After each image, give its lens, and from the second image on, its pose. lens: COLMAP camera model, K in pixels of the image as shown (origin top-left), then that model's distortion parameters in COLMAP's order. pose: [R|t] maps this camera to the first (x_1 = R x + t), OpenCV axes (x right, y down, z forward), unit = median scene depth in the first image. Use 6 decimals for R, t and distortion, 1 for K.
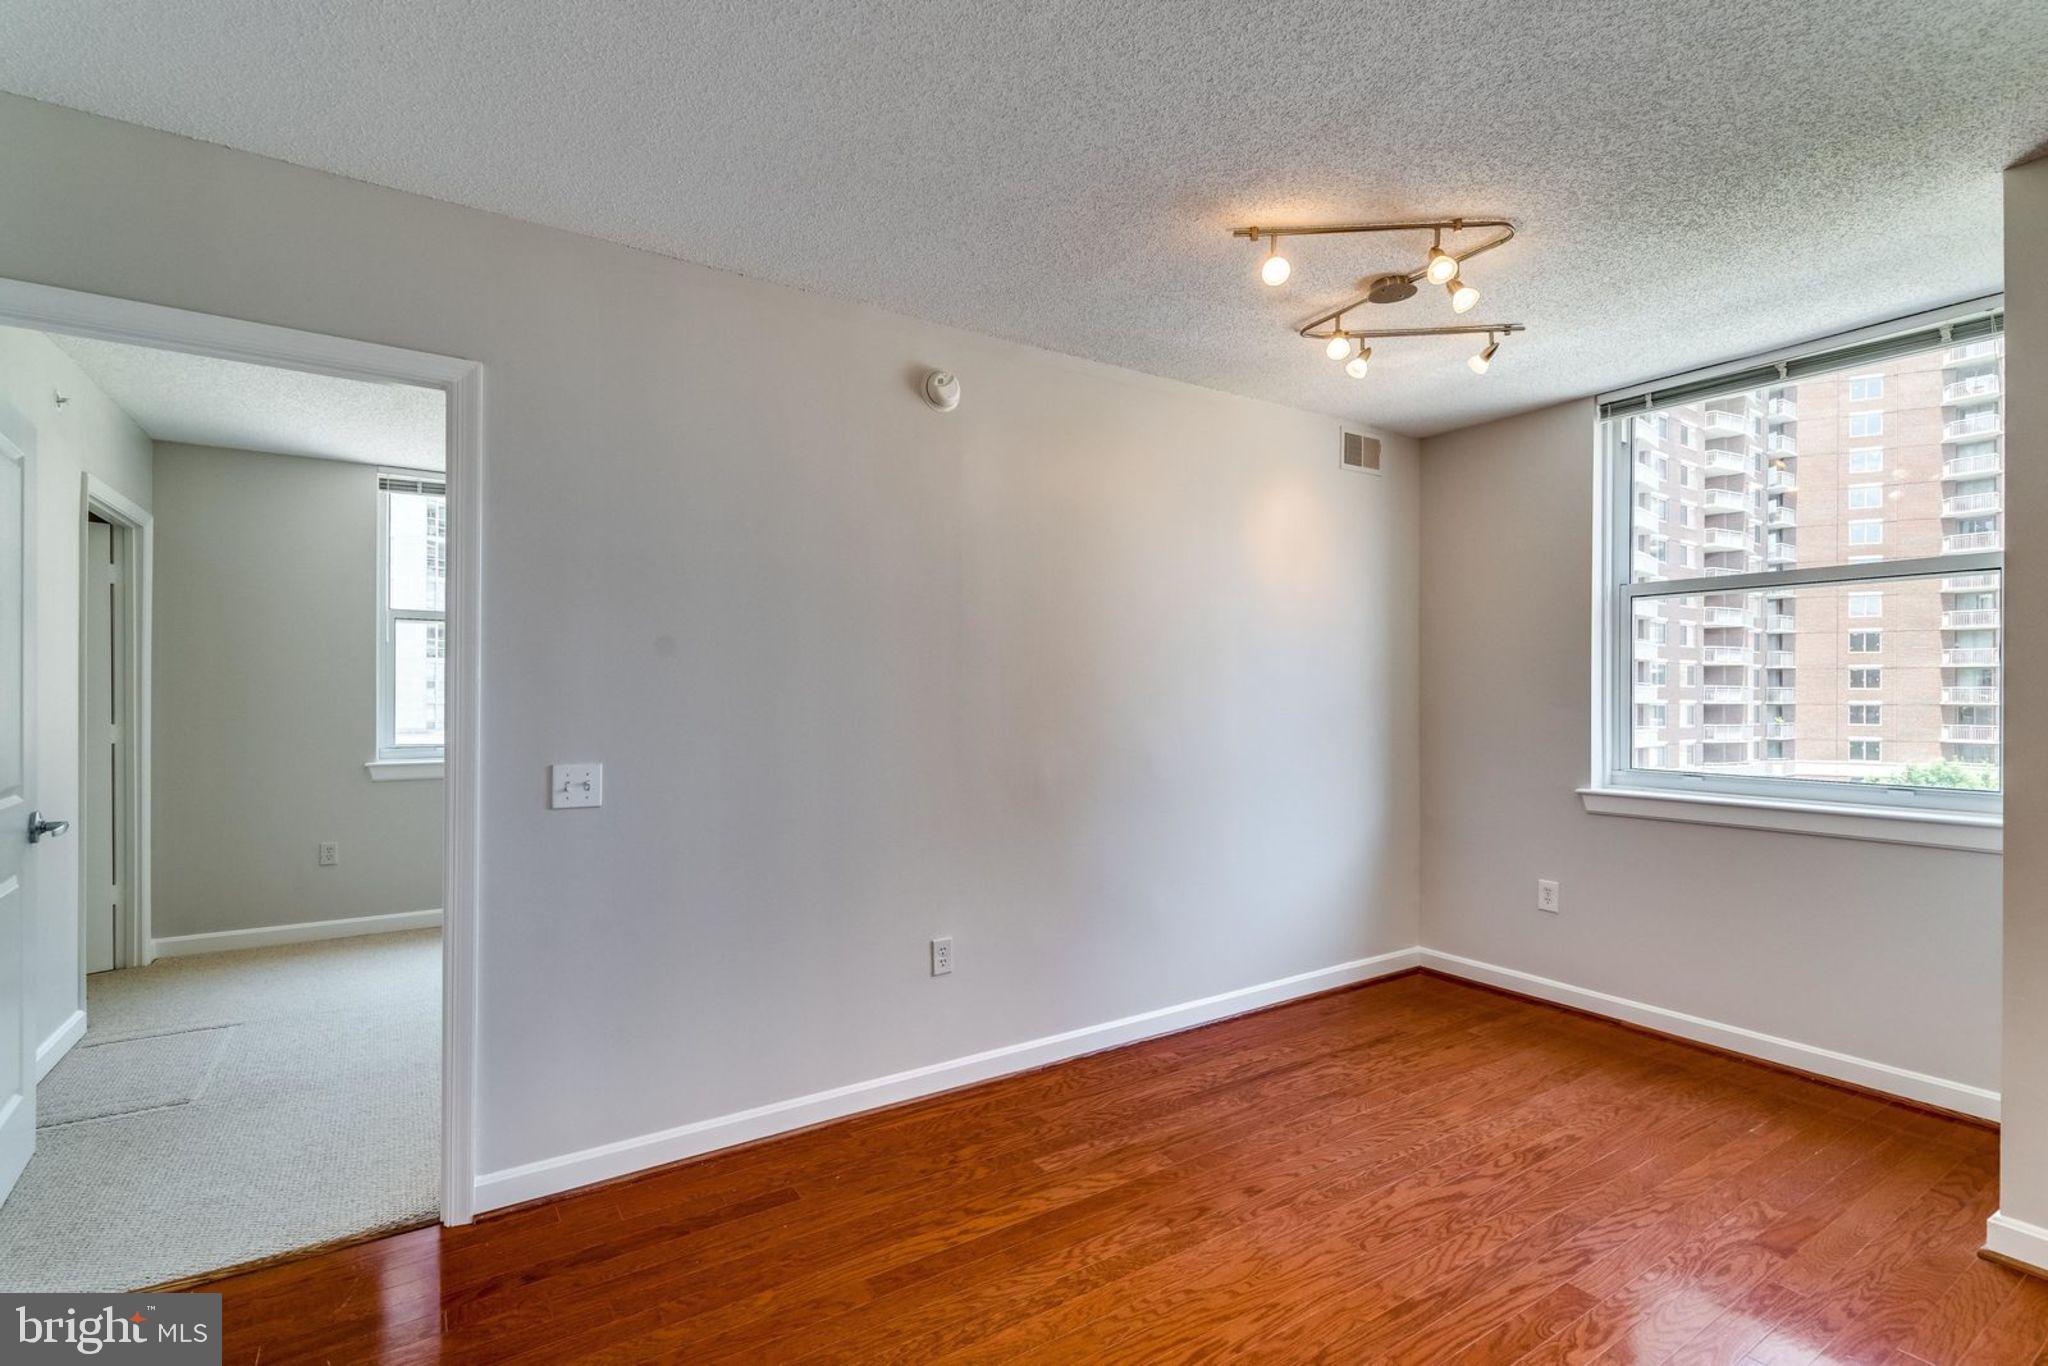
lens RADIAL K [[927.5, 0, 1050.0], [0, 927.5, 694.3], [0, 0, 1]] dist [0.003256, 0.000474]
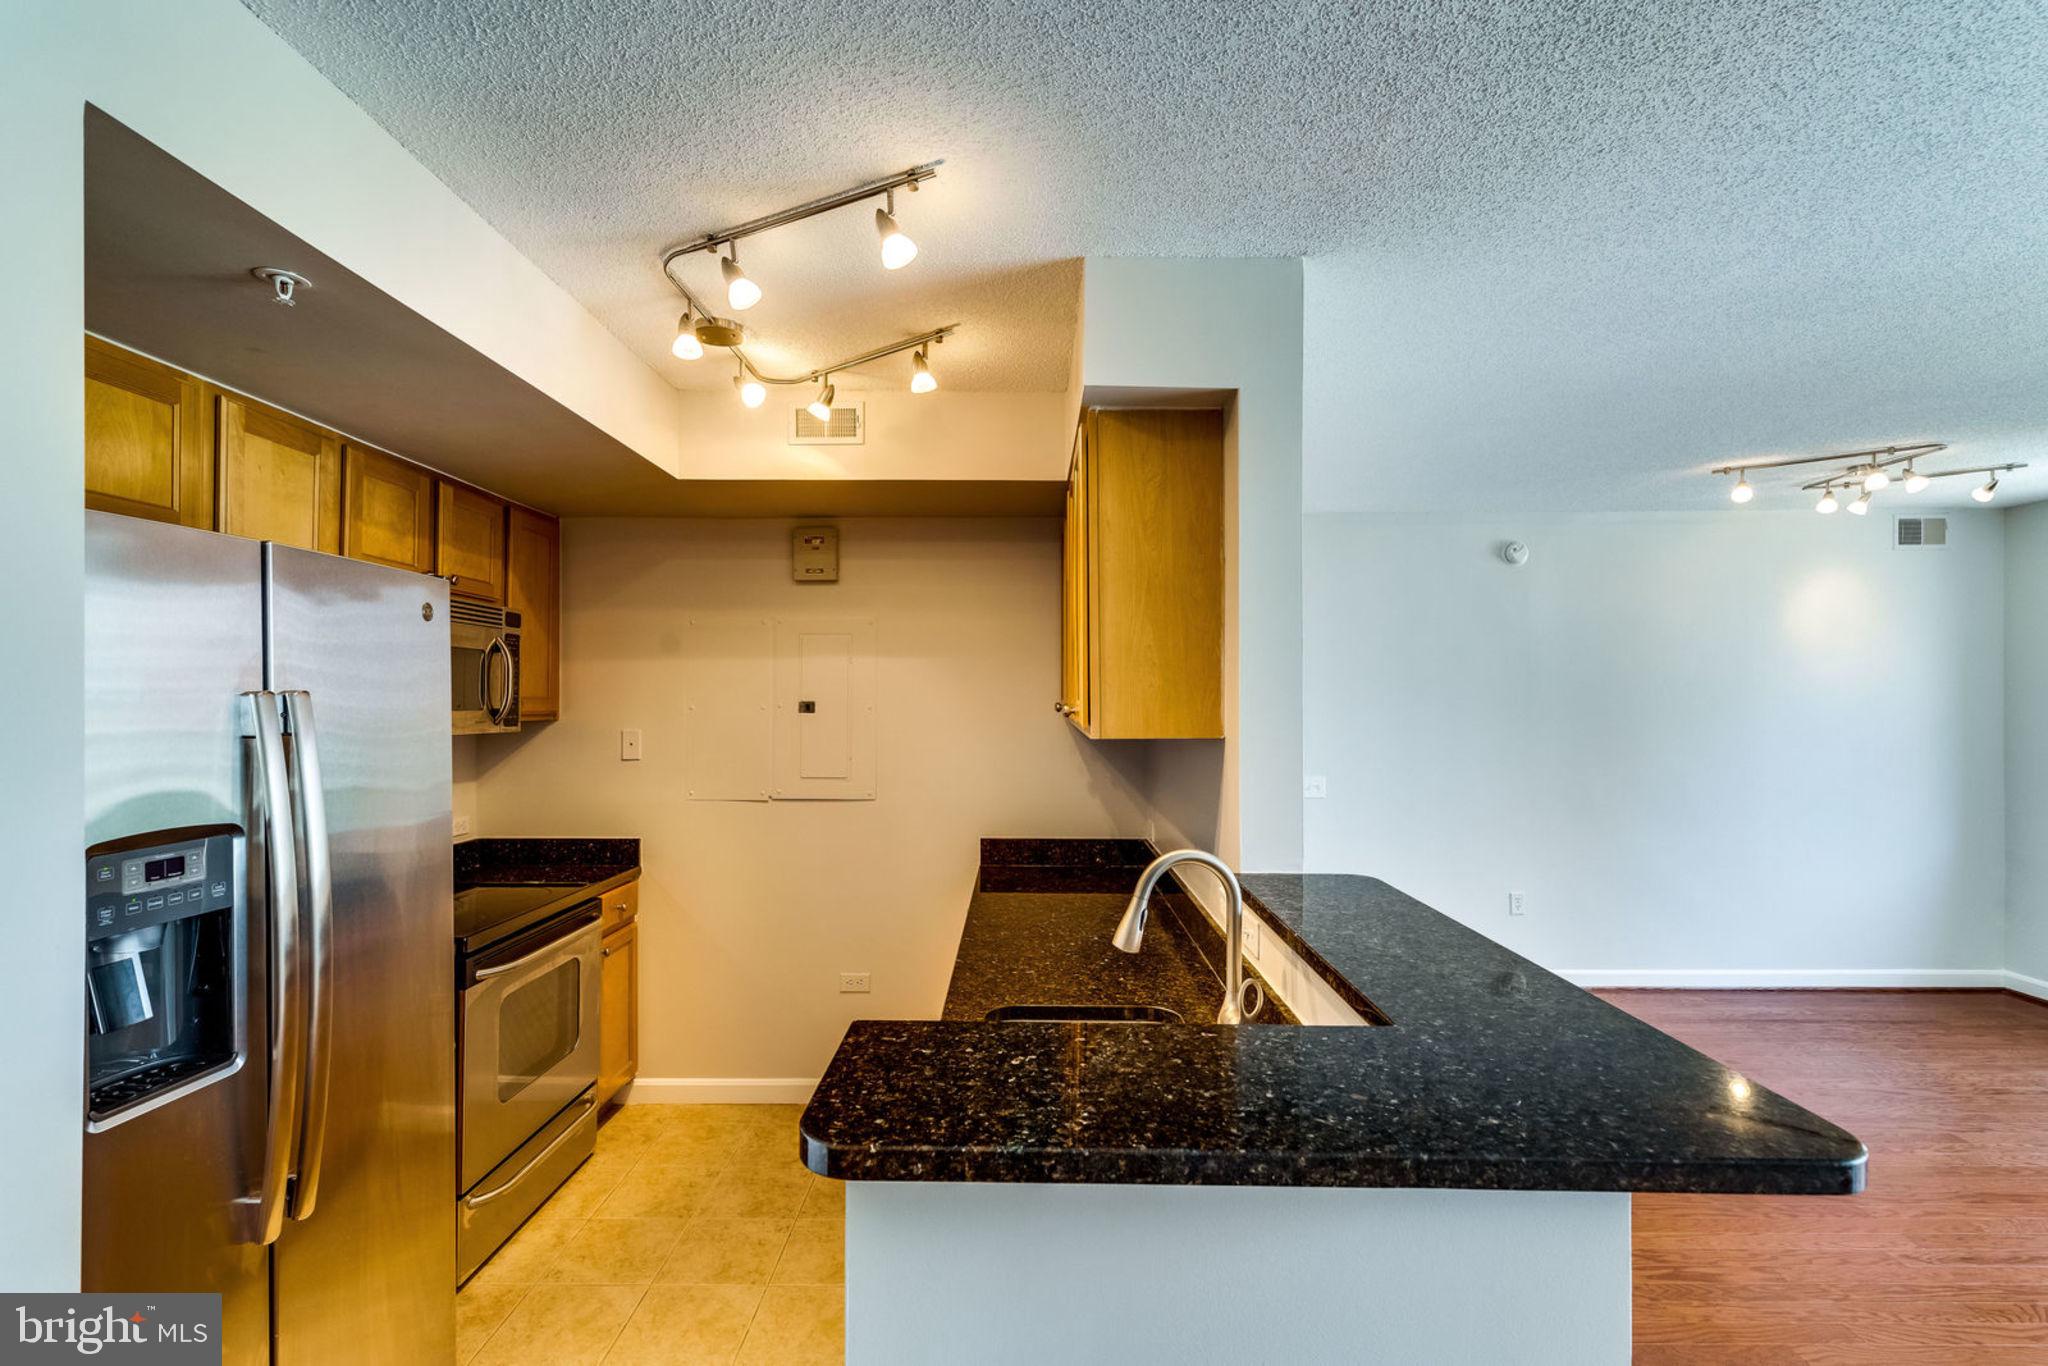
lens RADIAL K [[929.1, 0, 1048.4], [0, 929.1, 693.8], [0, 0, 1]] dist [0.009720, -0.001003]
pose [[0.830111, -0.004446, -0.557581, 0.102481], [0.003584, 0.999990, -0.002638, -0.075573], [0.557587, 0.000192, 0.830119, -0.734710]]
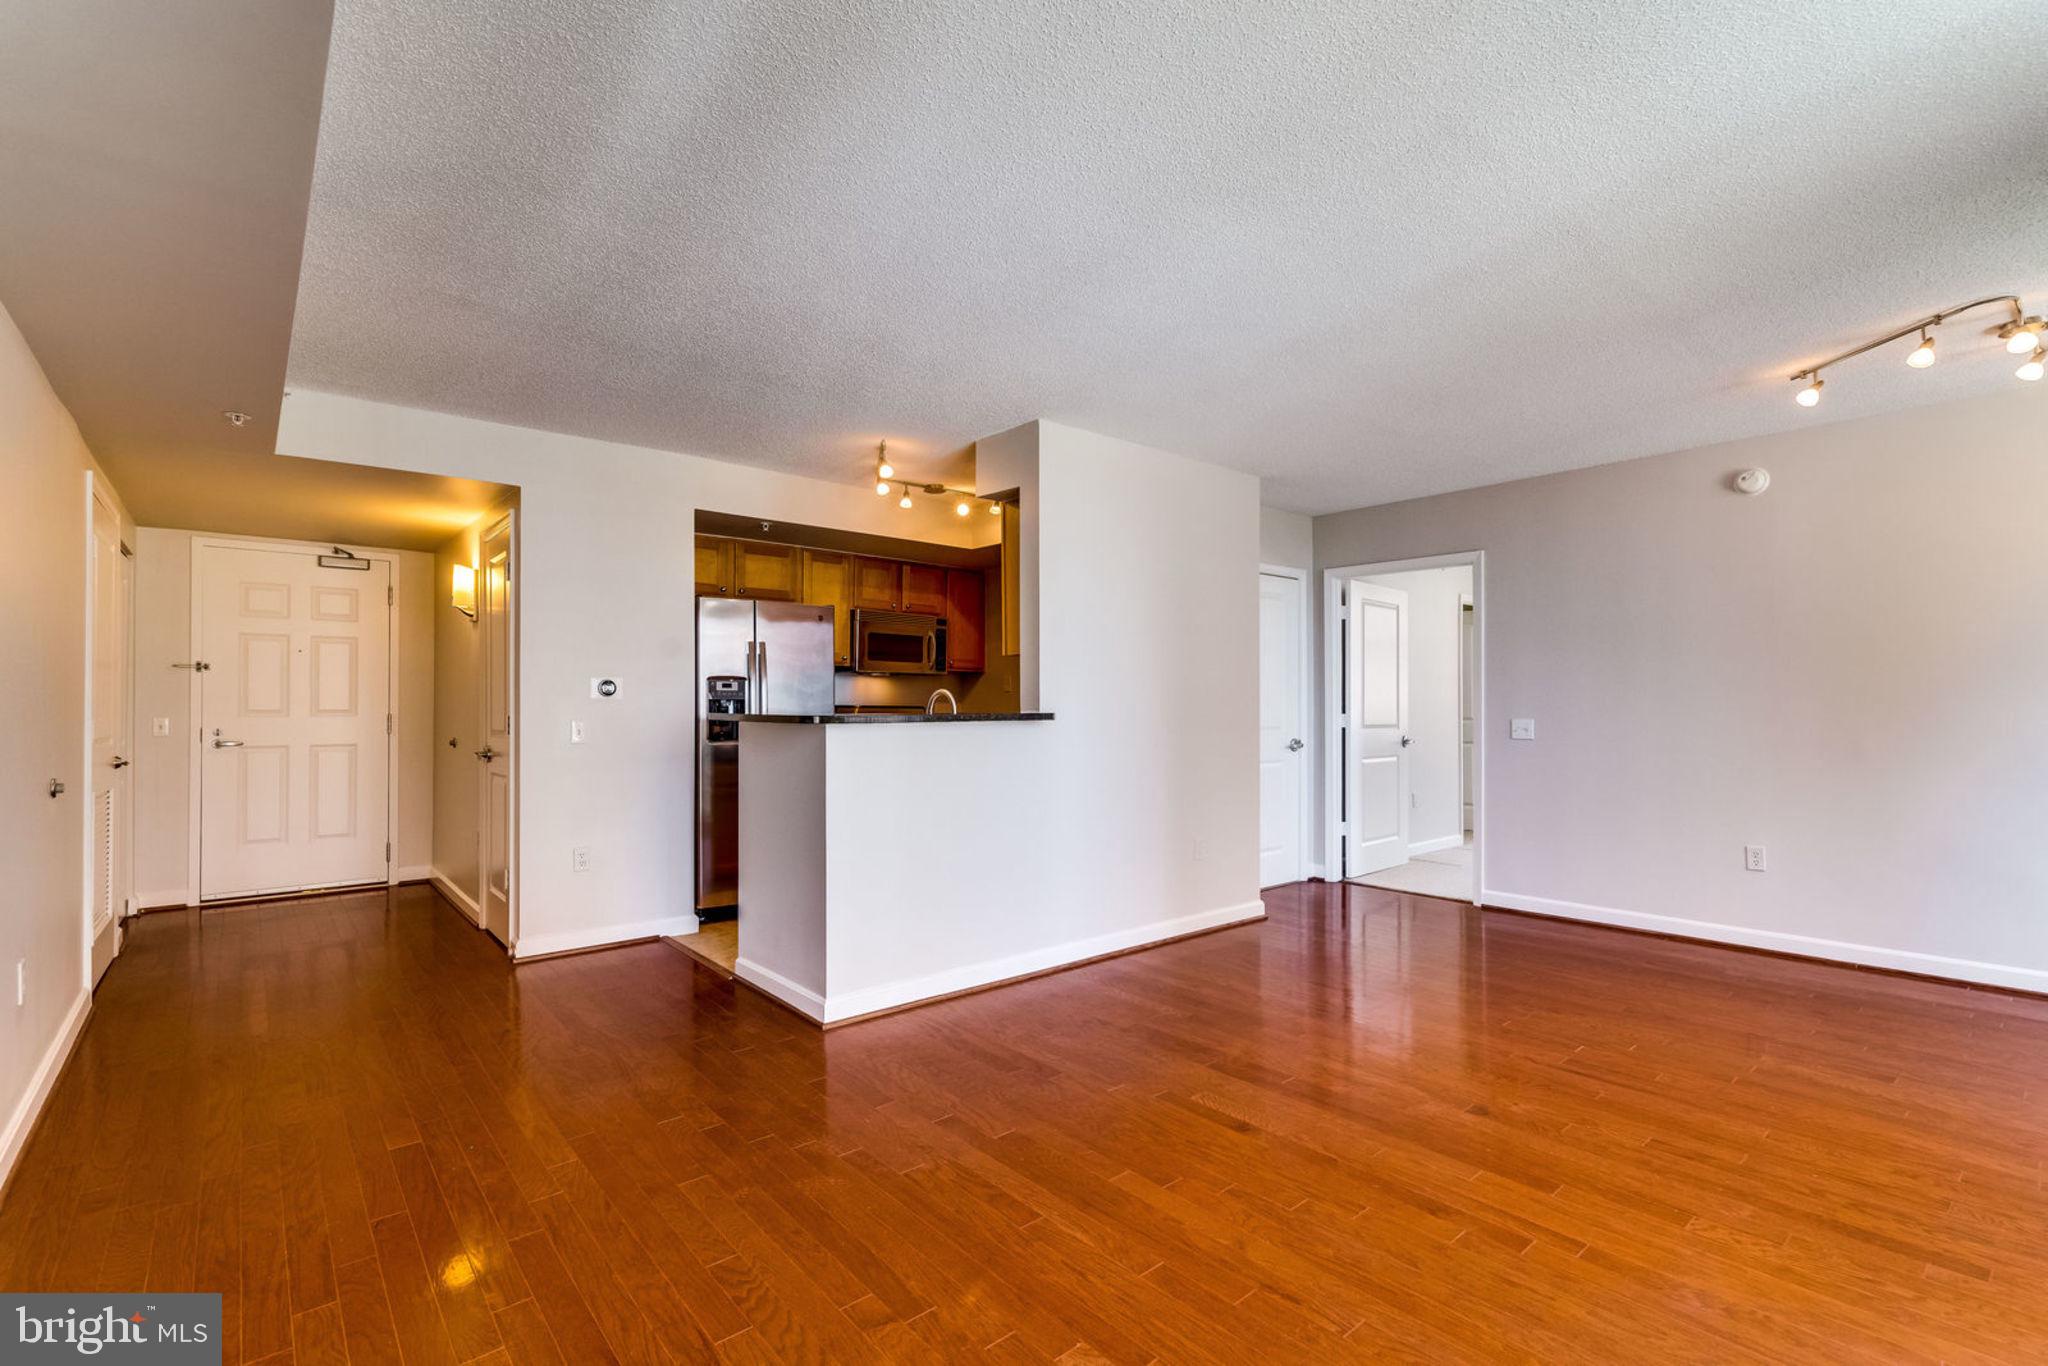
lens RADIAL K [[916.1, 0, 1019.0], [0, 916.1, 699.8], [0, 0, 1]] dist [-0.000866, 0.000701]
pose [[0.106043, -0.010092, -0.994310, 1.117244], [0.004480, 0.999943, -0.009672, 0.032668], [0.994351, -0.003429, 0.106082, -0.306603]]
